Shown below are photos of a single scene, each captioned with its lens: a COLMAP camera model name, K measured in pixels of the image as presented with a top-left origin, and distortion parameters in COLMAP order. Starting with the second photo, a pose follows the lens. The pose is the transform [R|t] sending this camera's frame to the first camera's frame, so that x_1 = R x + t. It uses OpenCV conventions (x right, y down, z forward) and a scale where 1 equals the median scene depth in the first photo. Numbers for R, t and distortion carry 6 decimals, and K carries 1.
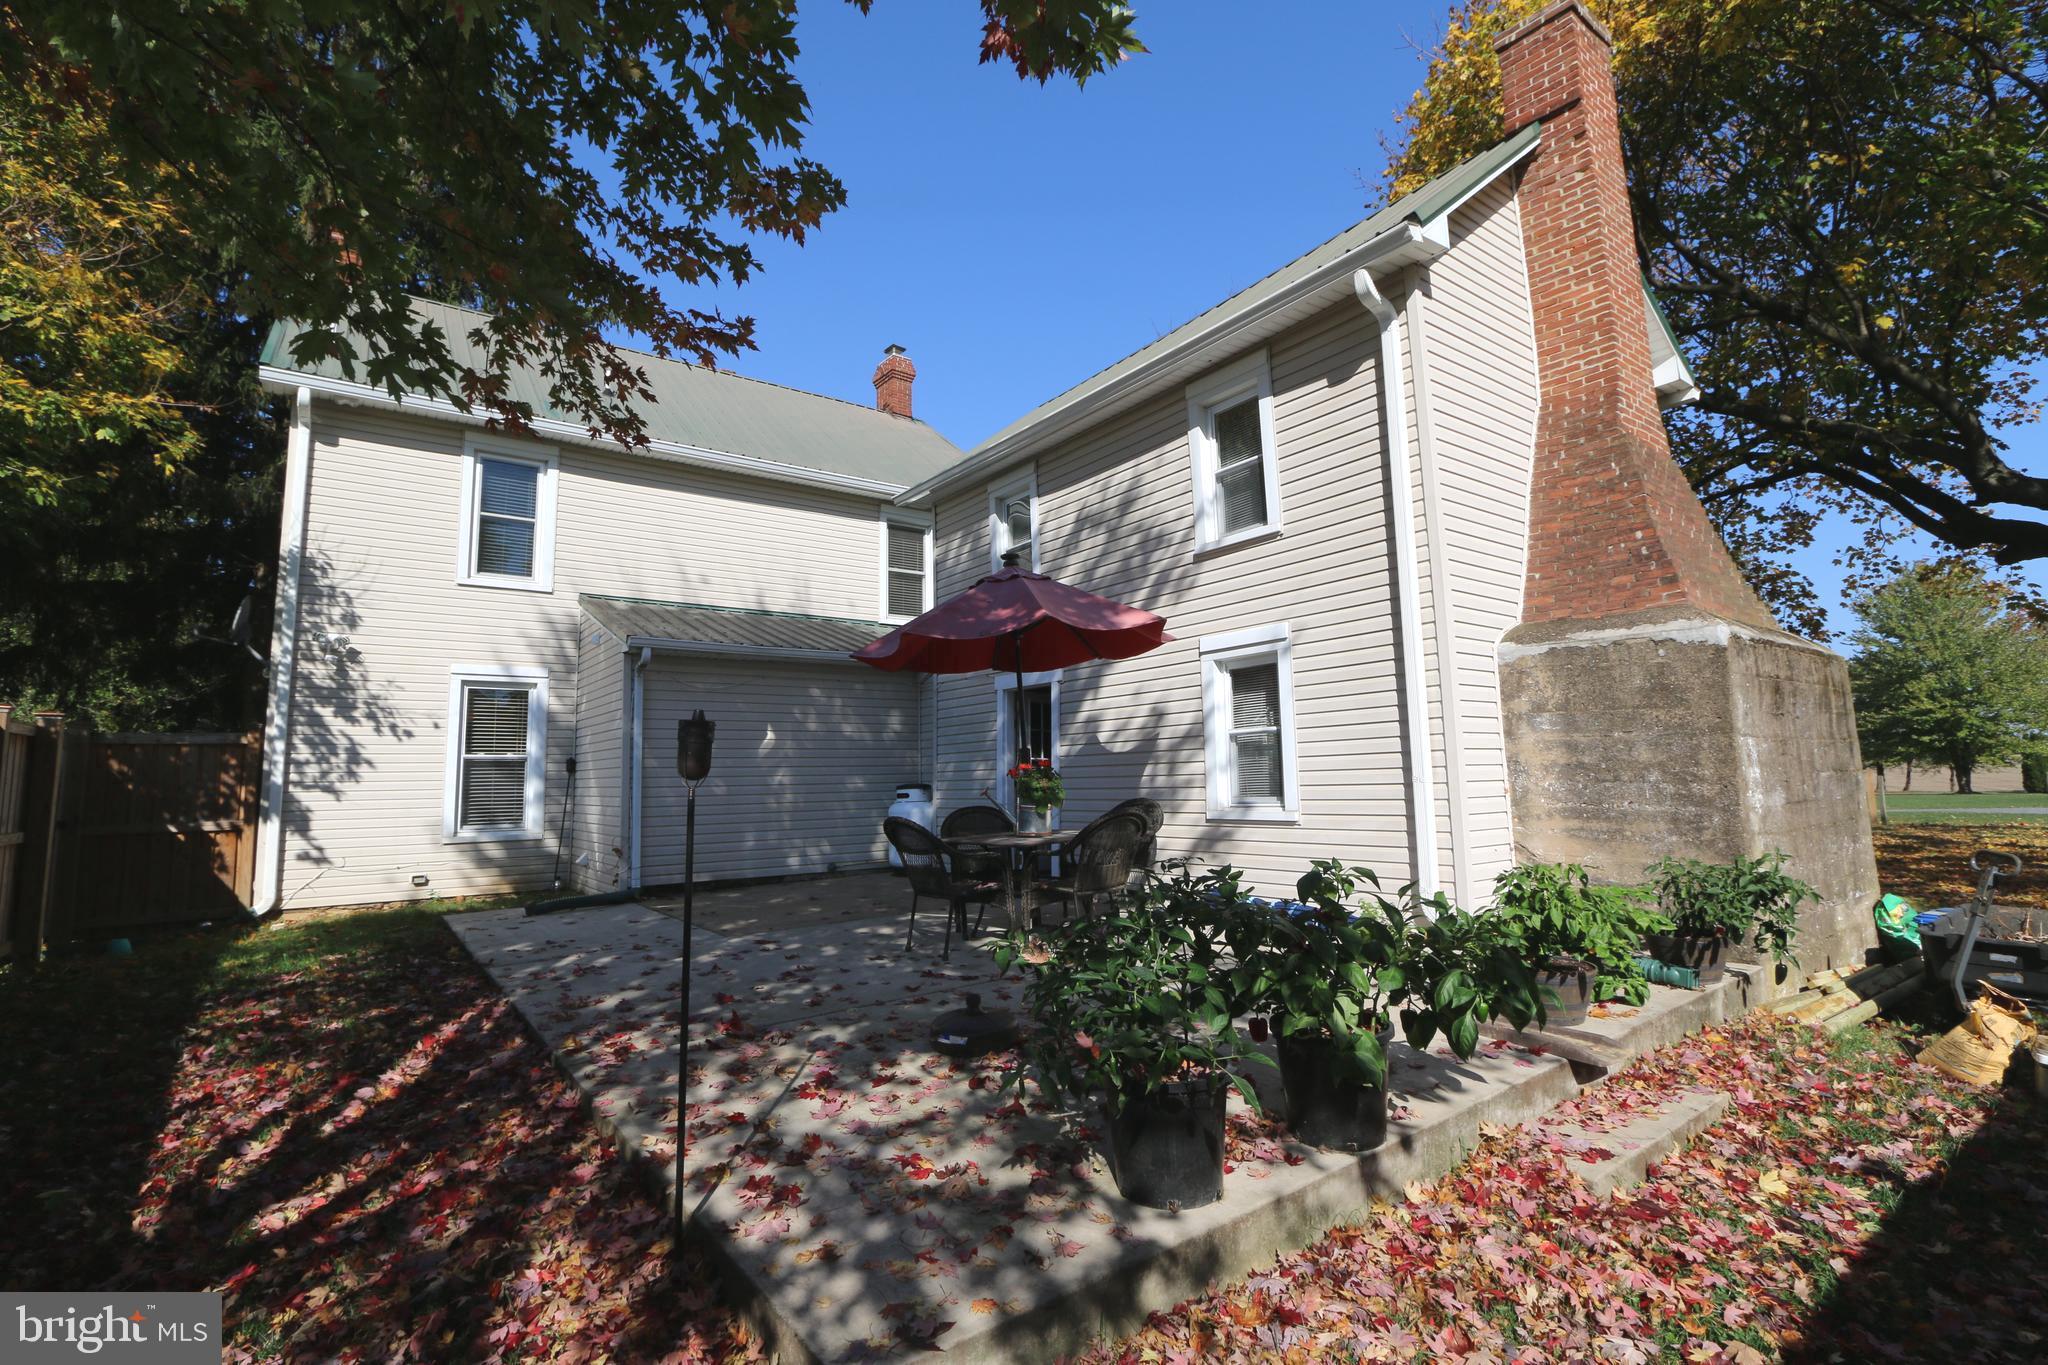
lens RADIAL K [[940.5, 0, 1014.5], [0, 940.5, 668.5], [0, 0, 1]] dist [-0.004412, -0.000077]
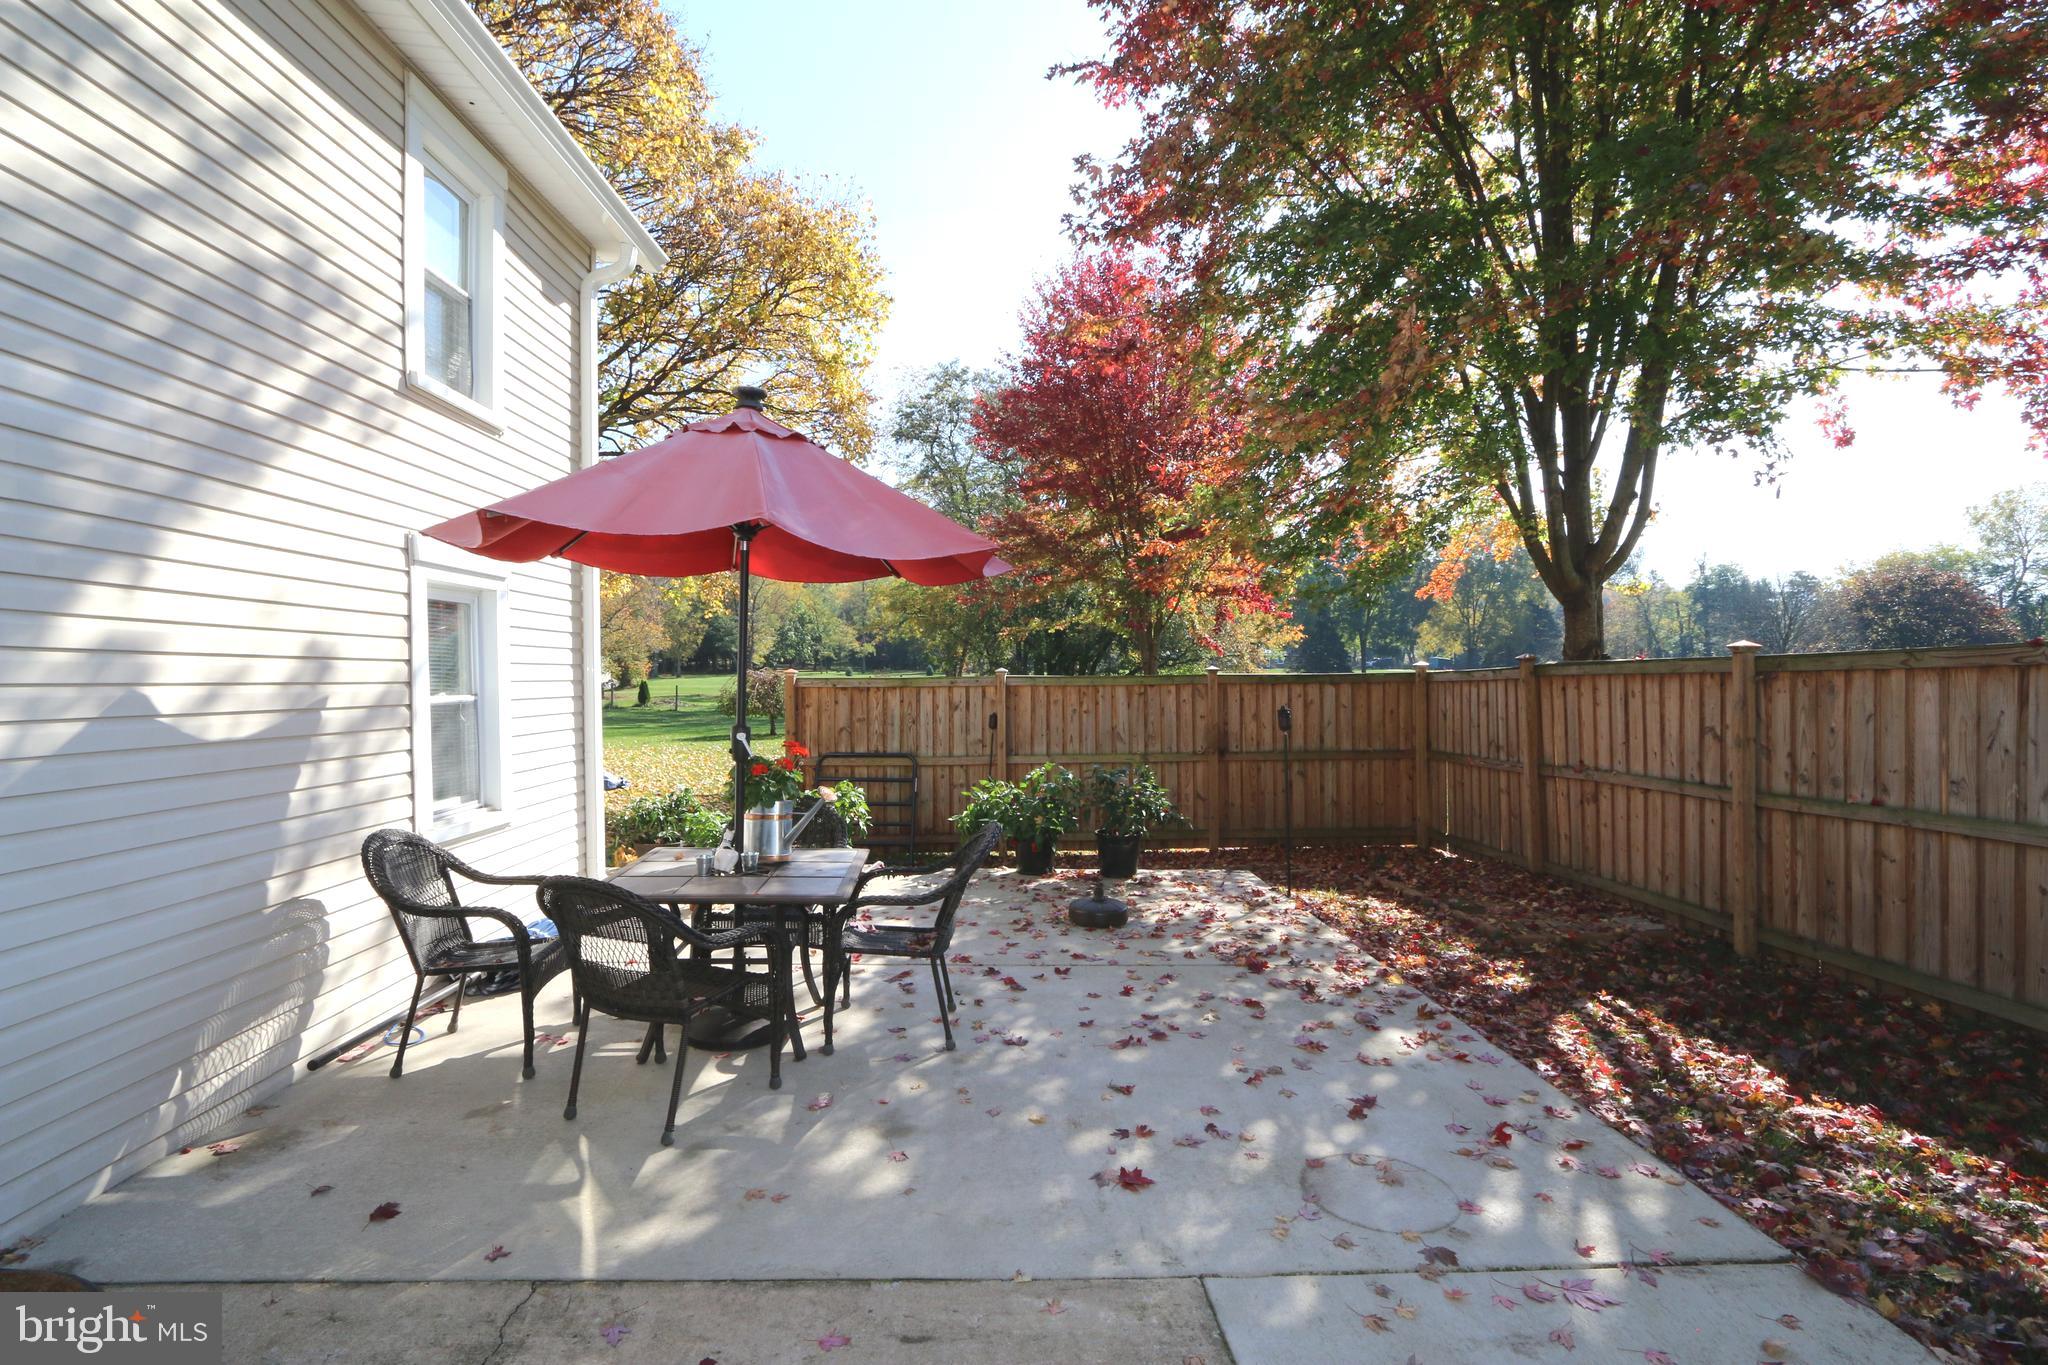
lens RADIAL K [[940.5, 0, 1014.5], [0, 940.5, 668.5], [0, 0, 1]] dist [-0.004412, -0.000077]
pose [[-0.819738, 0.032550, 0.571814, -0.395414], [-0.046701, 0.991260, -0.123377, 0.094399], [-0.570832, -0.127841, -0.811053, 1.159885]]
